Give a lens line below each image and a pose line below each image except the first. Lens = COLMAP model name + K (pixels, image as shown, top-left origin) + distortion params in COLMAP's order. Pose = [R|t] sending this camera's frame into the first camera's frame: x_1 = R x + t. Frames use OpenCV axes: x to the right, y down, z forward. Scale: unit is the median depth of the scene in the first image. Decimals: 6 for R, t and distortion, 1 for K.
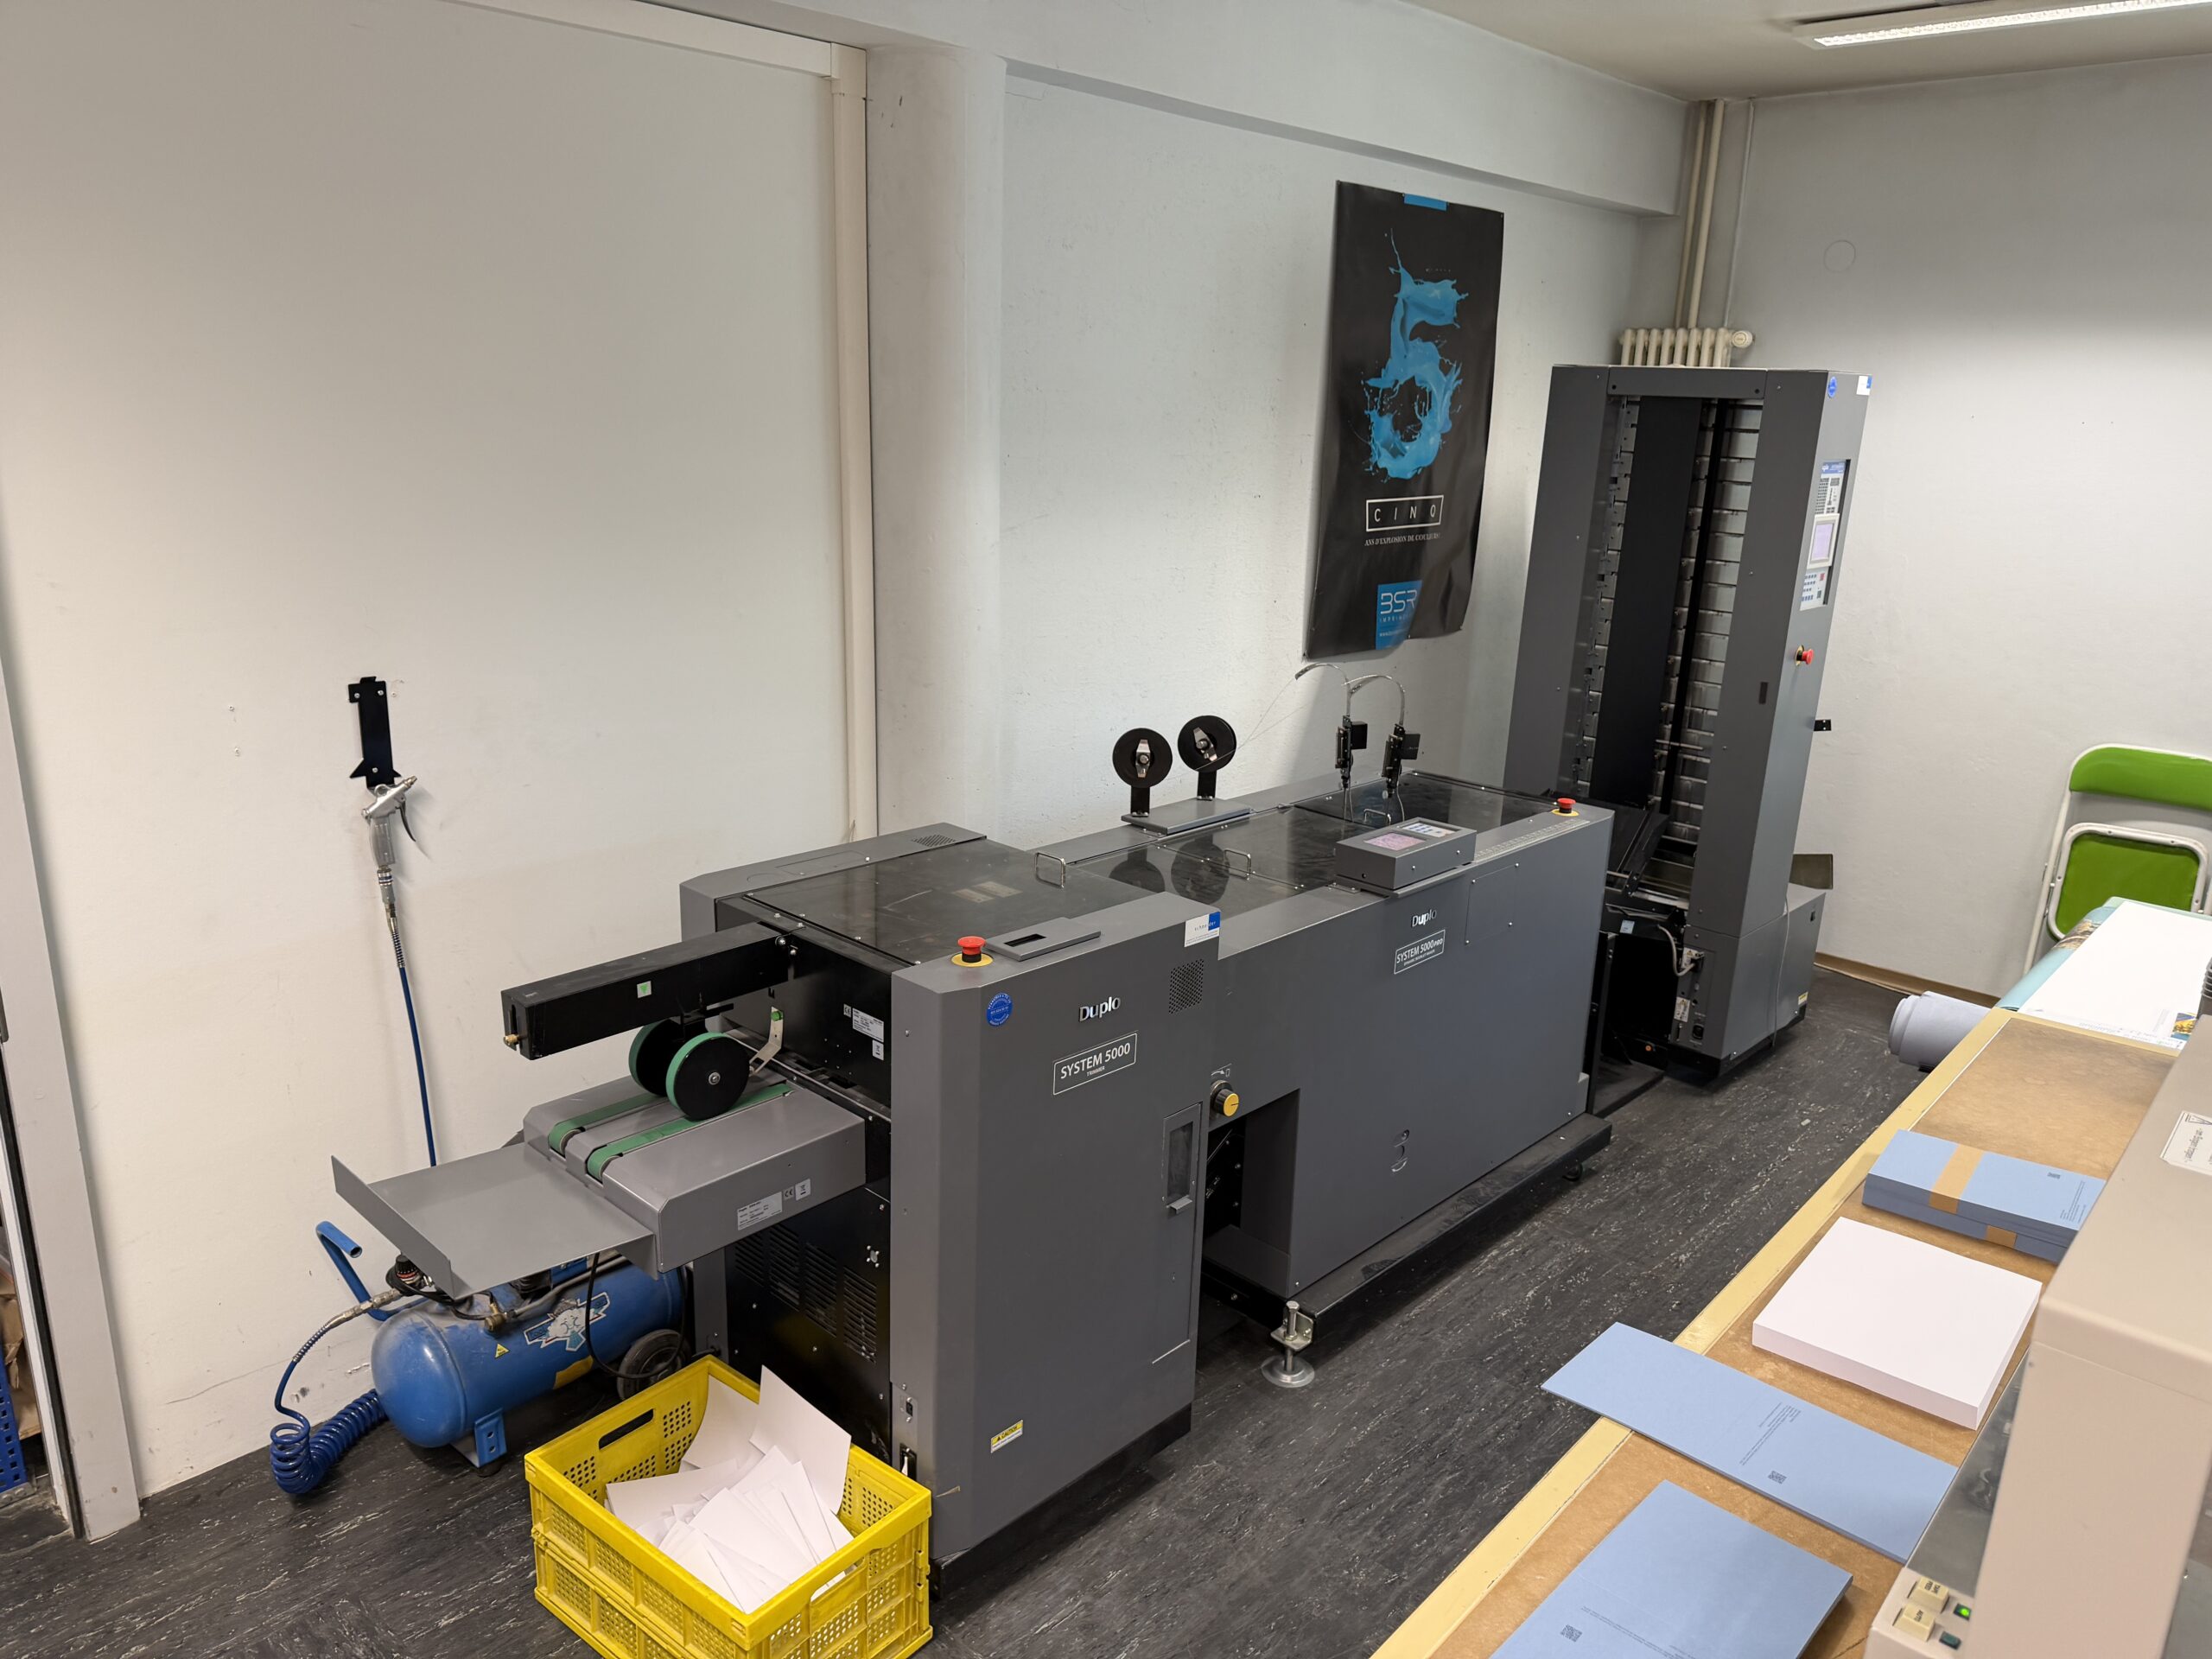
lens RADIAL K [[1543.4, 0, 1108.2], [0, 1543.4, 839.4], [0, 0, 1]] dist [0.075279, -0.109123]
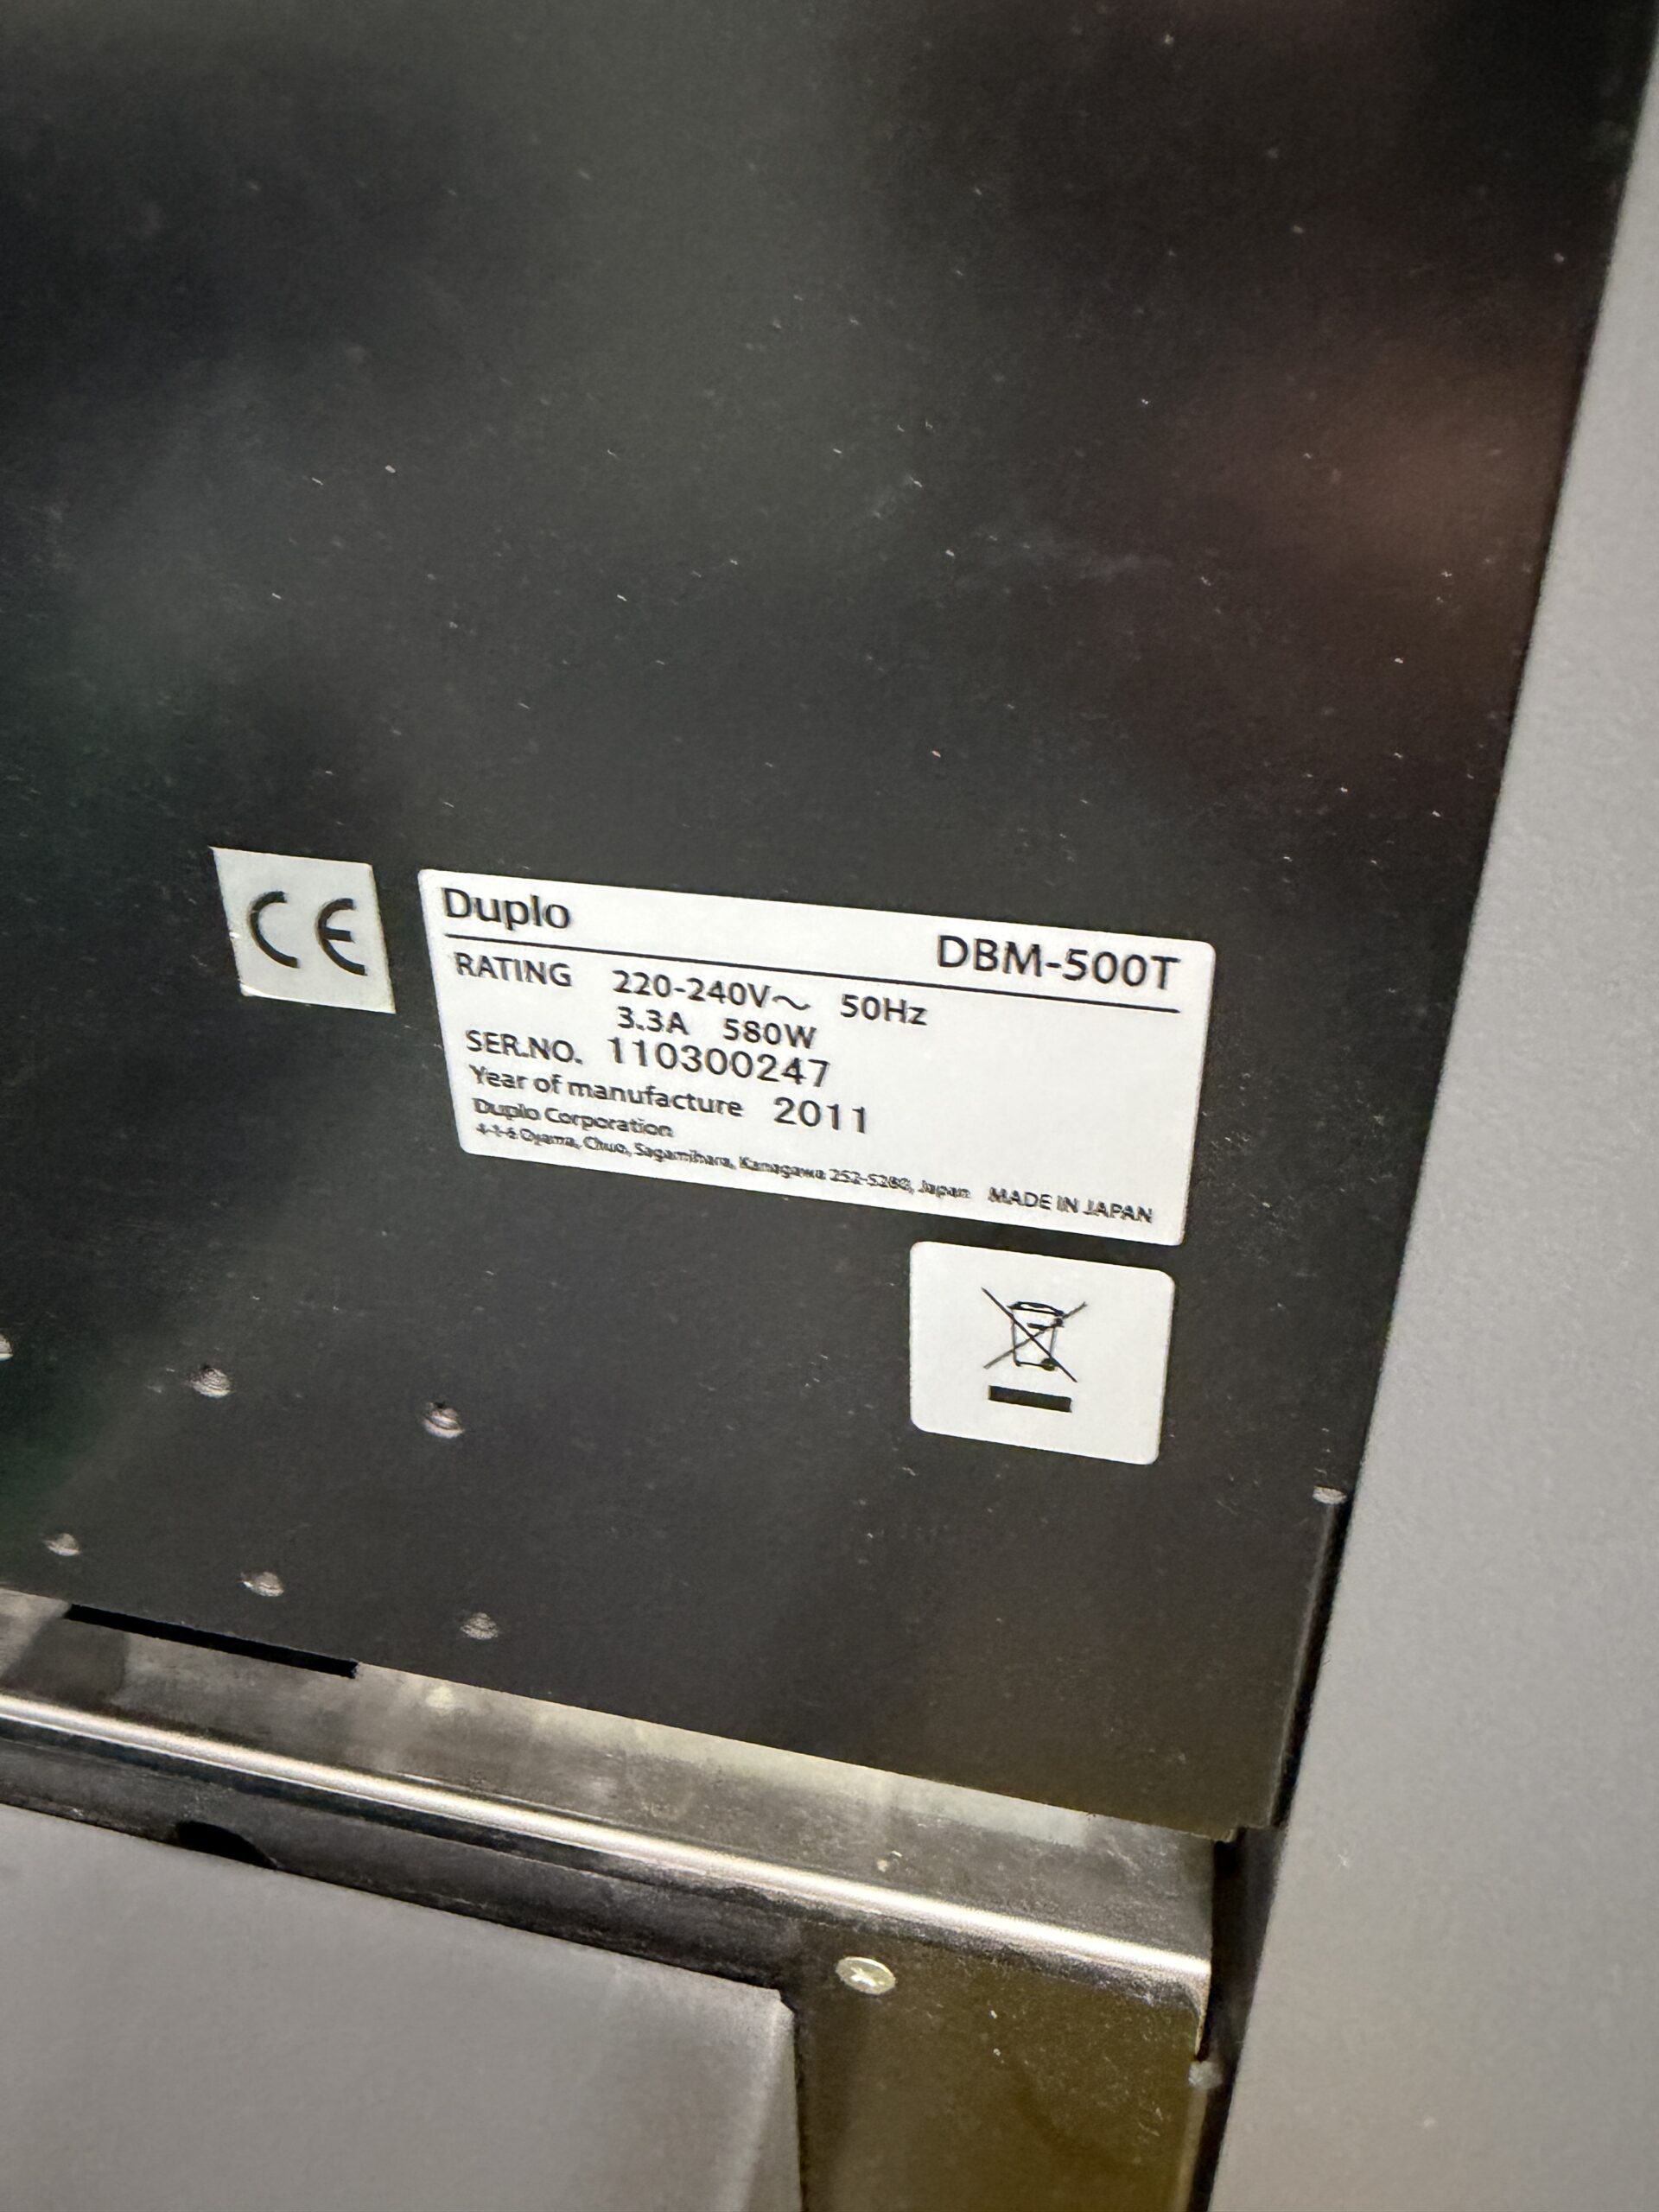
lens RADIAL K [[1800.3, 0, 829.5], [0, 1800.3, 1106.0], [0, 0, 1]] dist [0.000515, 0.000931]
pose [[0.865701, -0.316674, 0.387659, -0.120014], [0.183669, 0.921386, 0.342510, 0.063133], [-0.465648, -0.225310, 0.855808, 0.610771]]
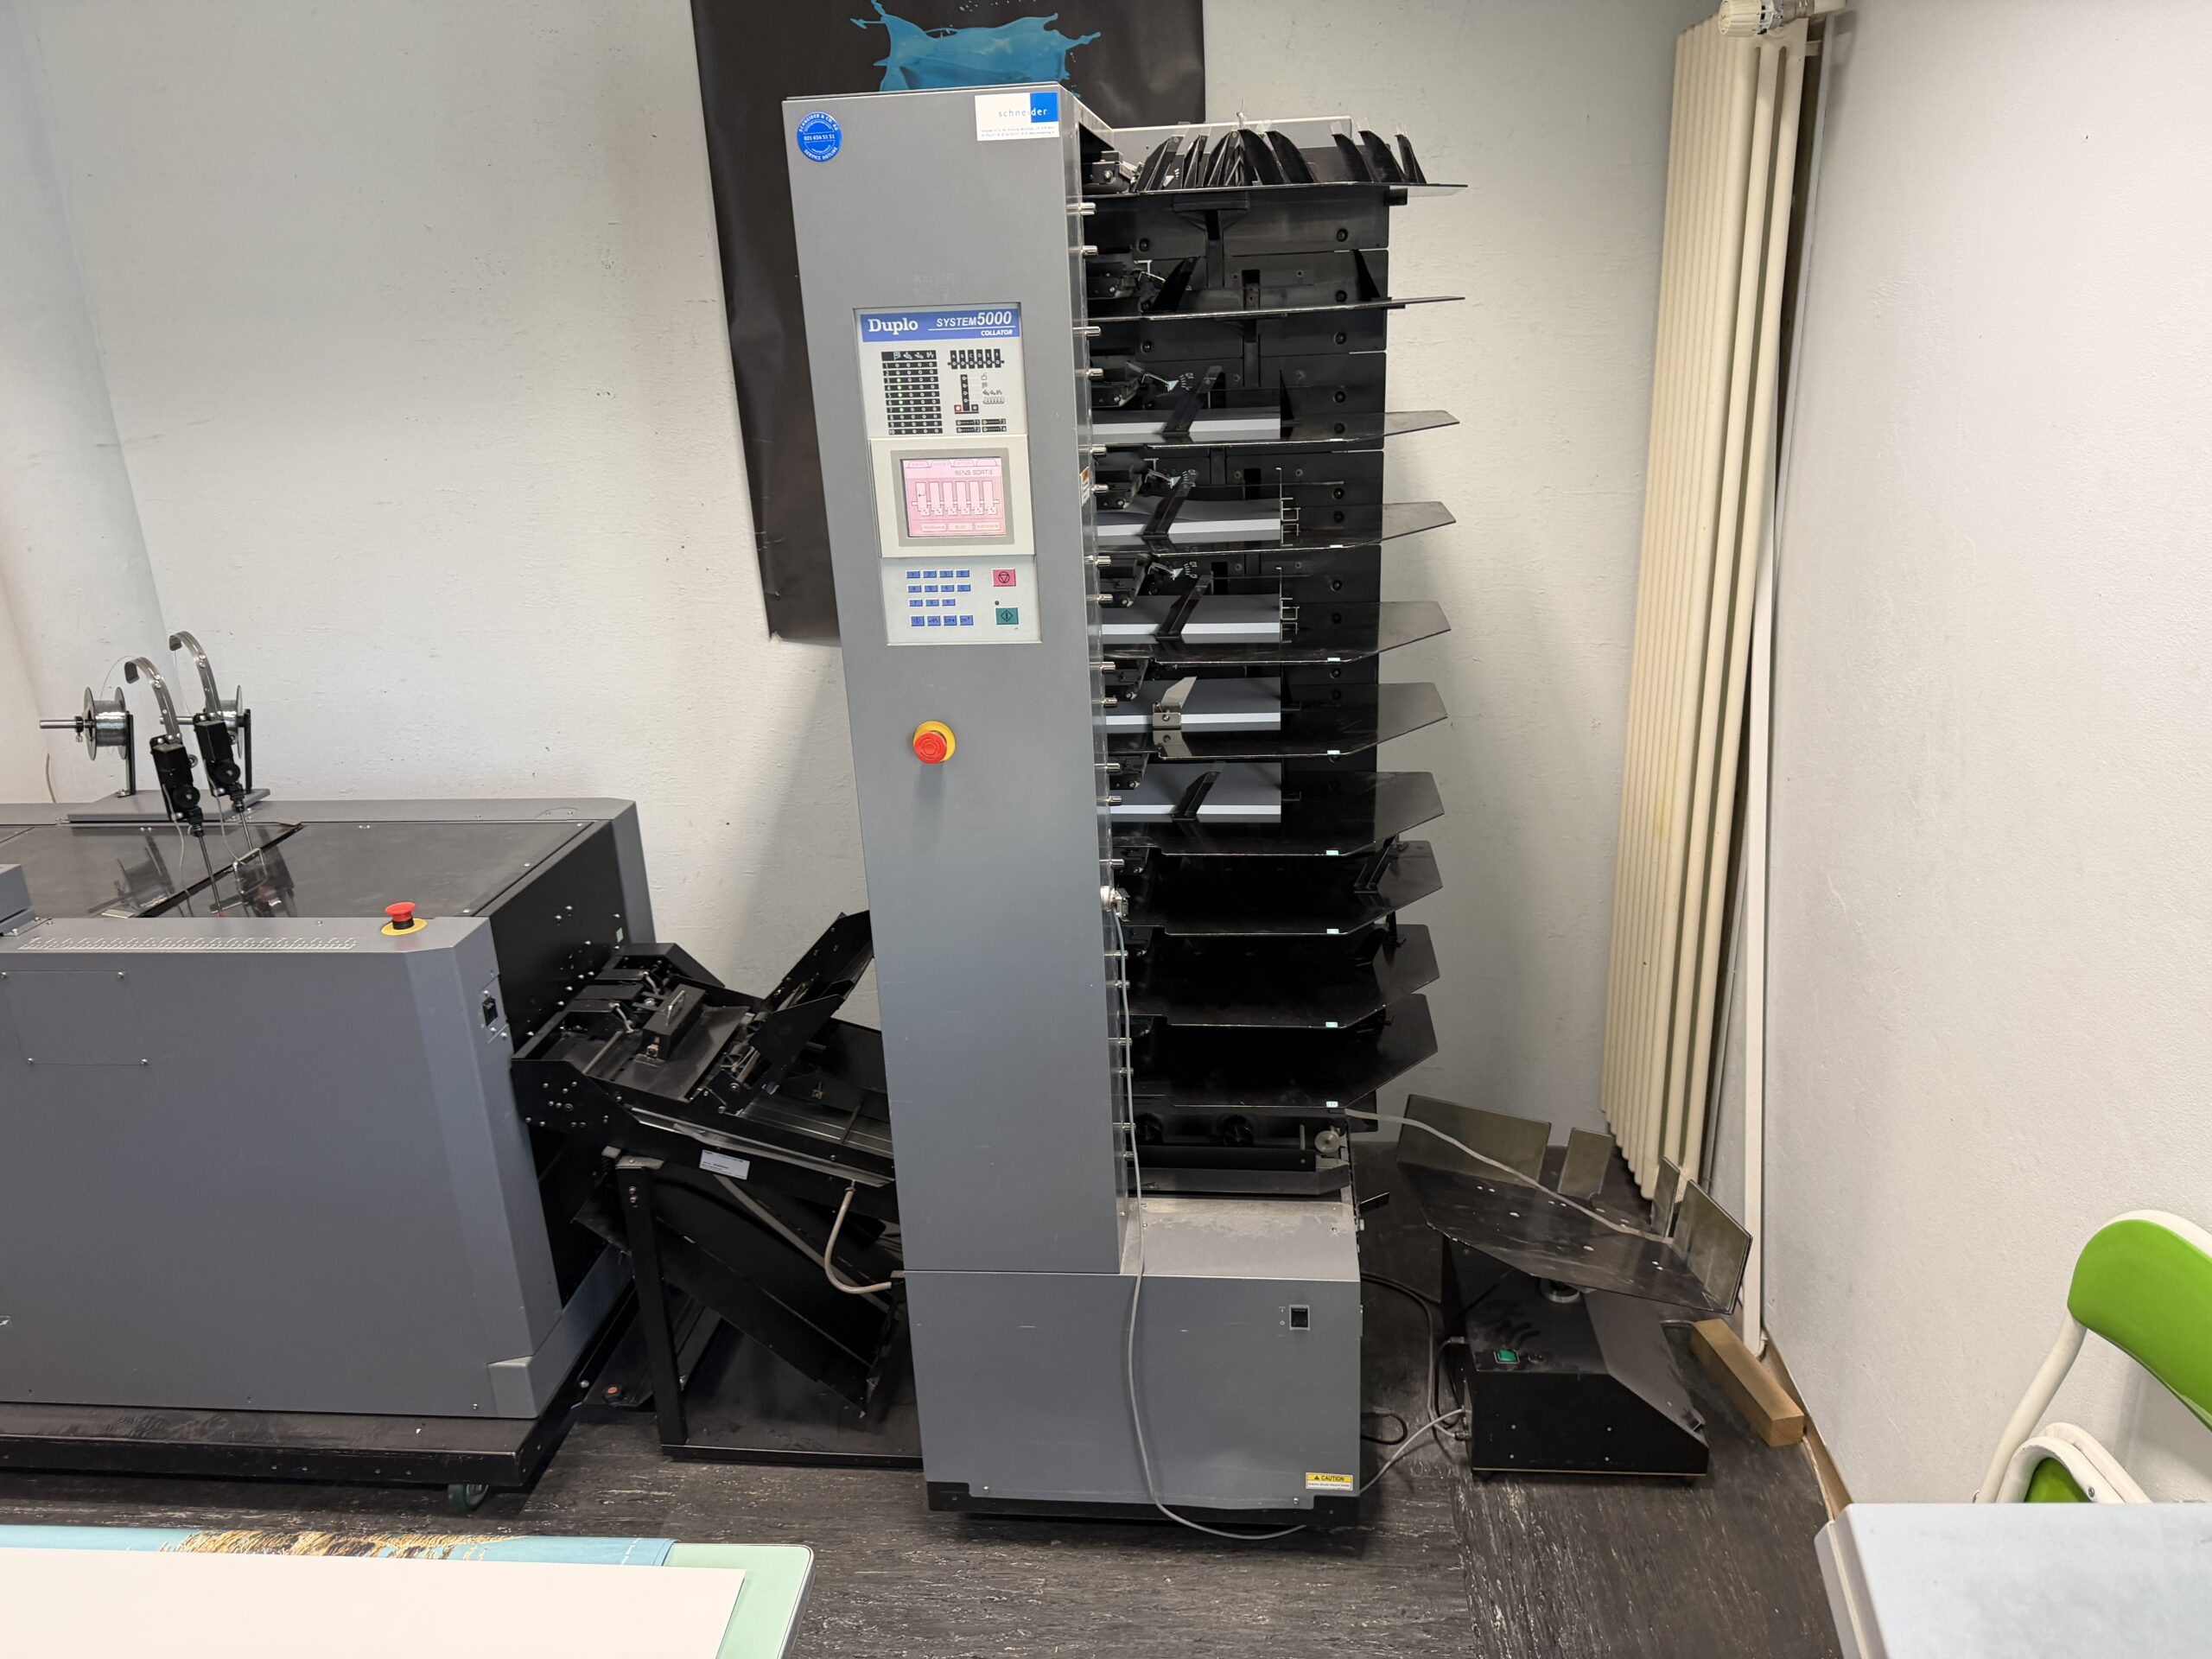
lens RADIAL K [[1540.2, 0, 1110.6], [0, 1540.2, 843.0], [0, 0, 1]] dist [0.107668, -0.169123]
pose [[0.617422, 0.205826, -0.759227, 0.990140], [-0.159521, 0.977869, 0.135374, -0.189146], [0.770288, 0.037530, 0.636591, 0.885746]]
